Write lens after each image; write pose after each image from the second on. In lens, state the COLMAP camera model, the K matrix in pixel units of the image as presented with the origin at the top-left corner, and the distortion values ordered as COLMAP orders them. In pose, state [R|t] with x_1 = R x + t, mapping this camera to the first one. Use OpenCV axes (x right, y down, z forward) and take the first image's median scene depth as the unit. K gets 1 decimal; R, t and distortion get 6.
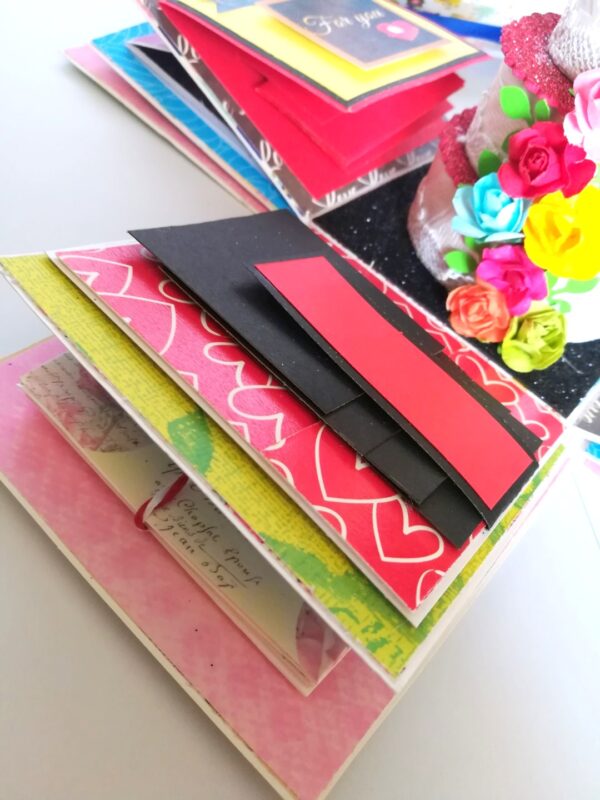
lens RADIAL K [[635.8, 0, 303.1], [0, 635.8, 380.0], [0, 0, 1]] dist [-0.055082, 0.005357]
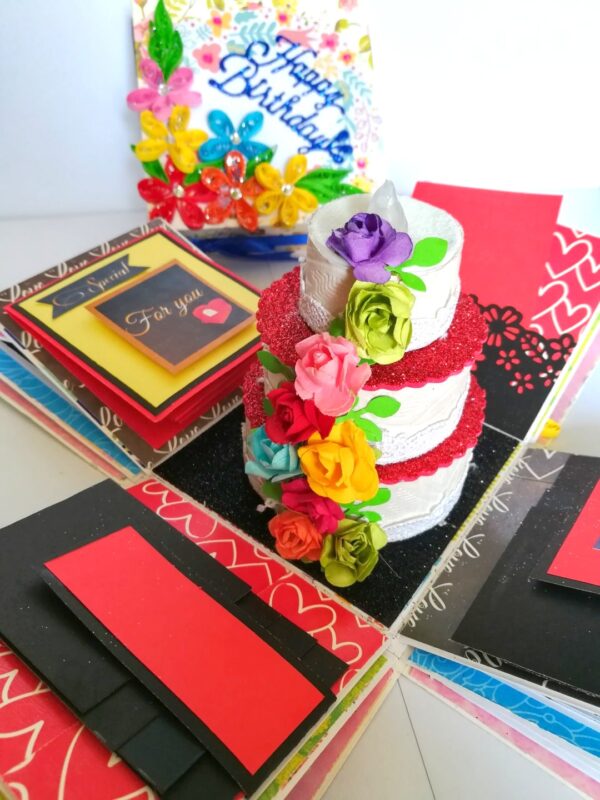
lens RADIAL K [[616.5, 0, 300.0], [0, 616.5, 400.0], [0, 0, 1]] dist [-0.049398, 0.009237]
pose [[0.980127, -0.197523, -0.018338, 0.354934], [0.190499, 0.962981, -0.190731, -0.132735], [0.055333, 0.183448, 0.981471, -0.076092]]
